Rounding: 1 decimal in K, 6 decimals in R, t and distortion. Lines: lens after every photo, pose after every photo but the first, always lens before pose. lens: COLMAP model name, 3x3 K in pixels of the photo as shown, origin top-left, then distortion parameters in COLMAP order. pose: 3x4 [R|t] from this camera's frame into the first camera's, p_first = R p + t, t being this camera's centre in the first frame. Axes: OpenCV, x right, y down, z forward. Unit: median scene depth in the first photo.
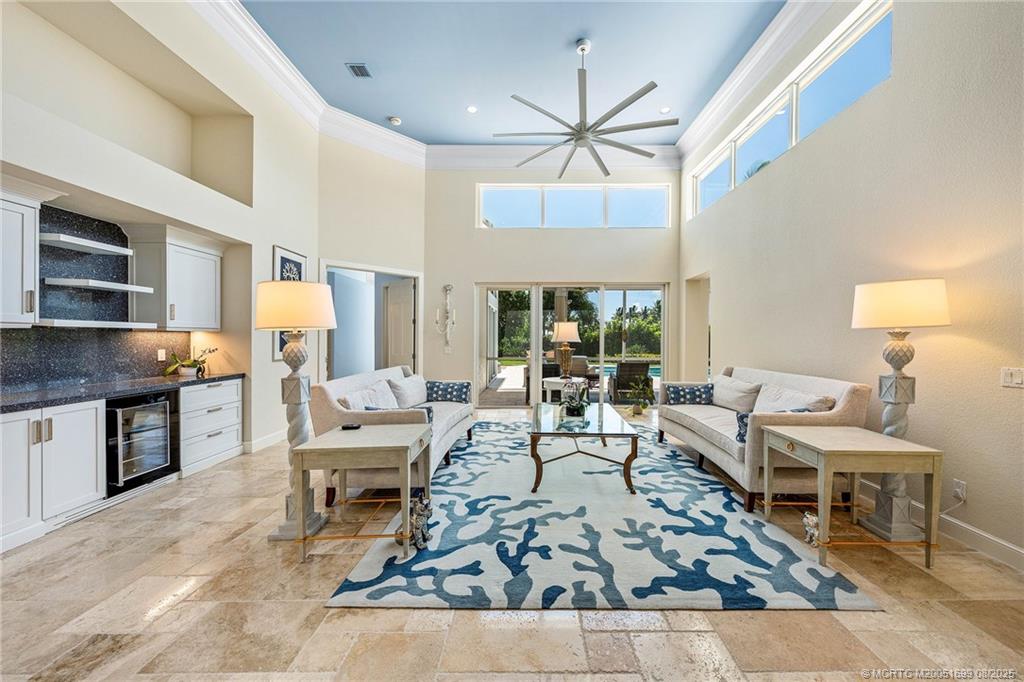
lens RADIAL K [[372.4, 0, 521.6], [0, 372.4, 333.1], [0, 0, 1]] dist [-0.002721, 0.000249]
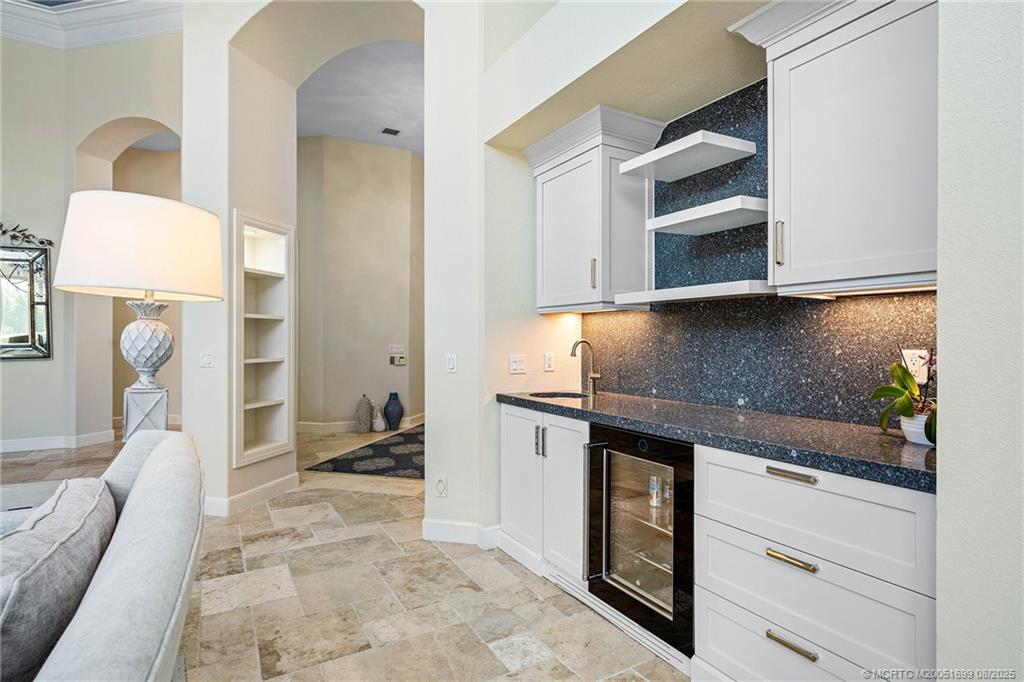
lens RADIAL K [[528.8, 0, 529.5], [0, 528.8, 348.1], [0, 0, 1]] dist [0.002389, 0.000421]
pose [[-0.848429, 0.006598, -0.529268, -0.526526], [0.004564, 0.999976, 0.005150, 0.047669], [0.529289, 0.001954, -0.848439, 1.482225]]
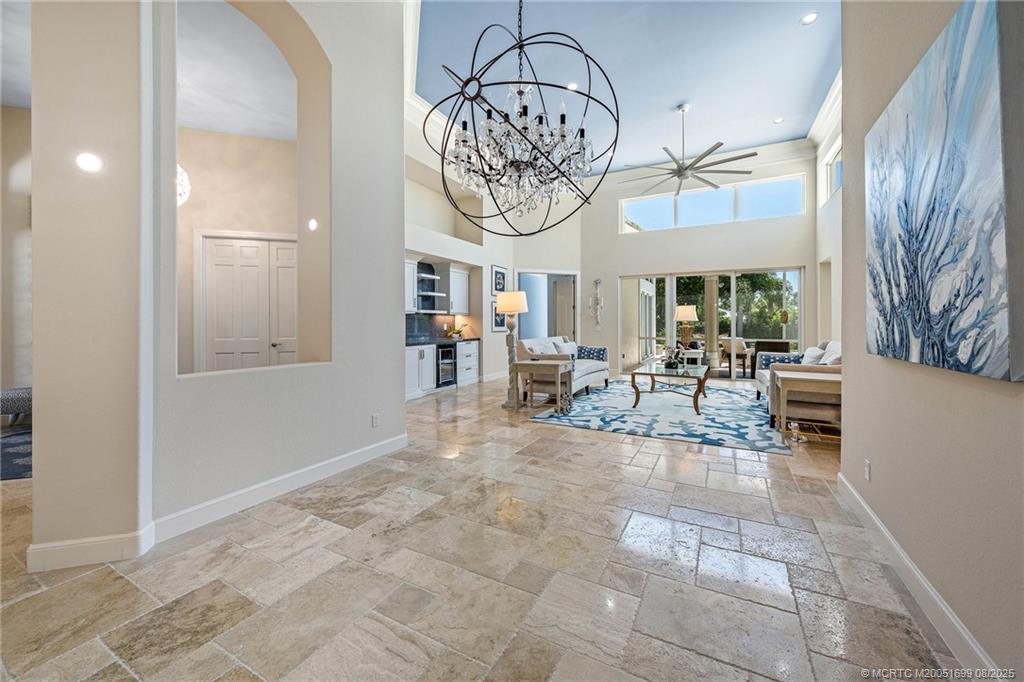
lens RADIAL K [[372.4, 0, 517.2], [0, 372.4, 319.5], [0, 0, 1]] dist [-0.002721, 0.000249]
pose [[0.894499, -0.003965, -0.447051, 0.314891], [0.006685, 0.999968, 0.004505, 0.015353], [0.447019, -0.007018, 0.894497, -0.739424]]
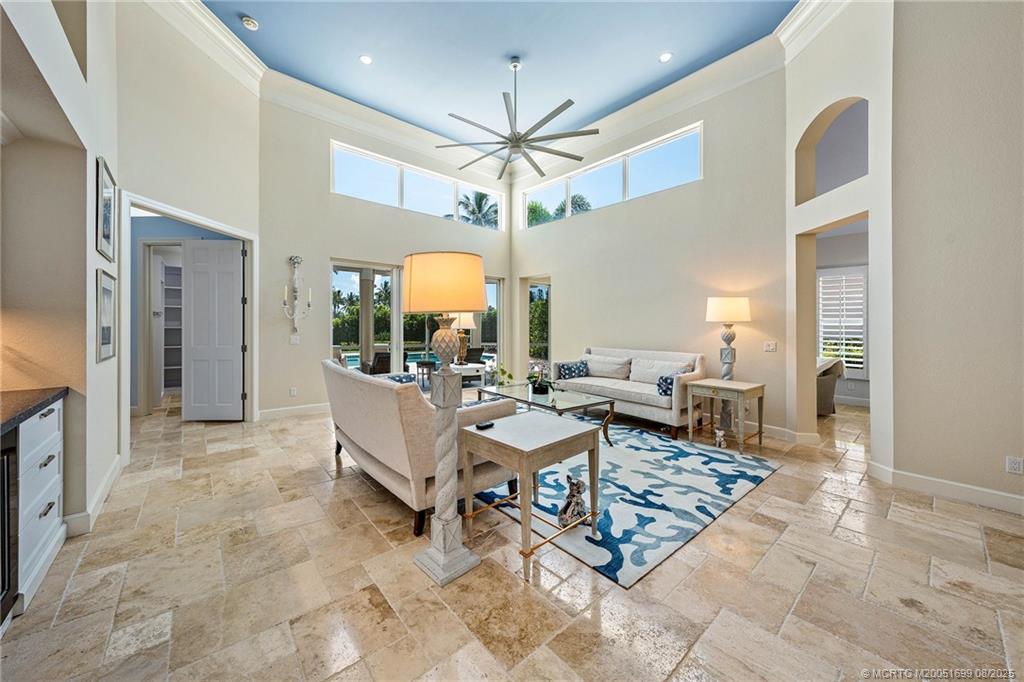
lens RADIAL K [[372.4, 0, 497.3], [0, 372.4, 322.6], [0, 0, 1]] dist [-0.002721, 0.000249]
pose [[0.767586, 0.012657, 0.640821, -0.818344], [-0.017712, 0.999842, 0.001467, 0.004402], [-0.640702, -0.012476, 0.767689, 0.251612]]
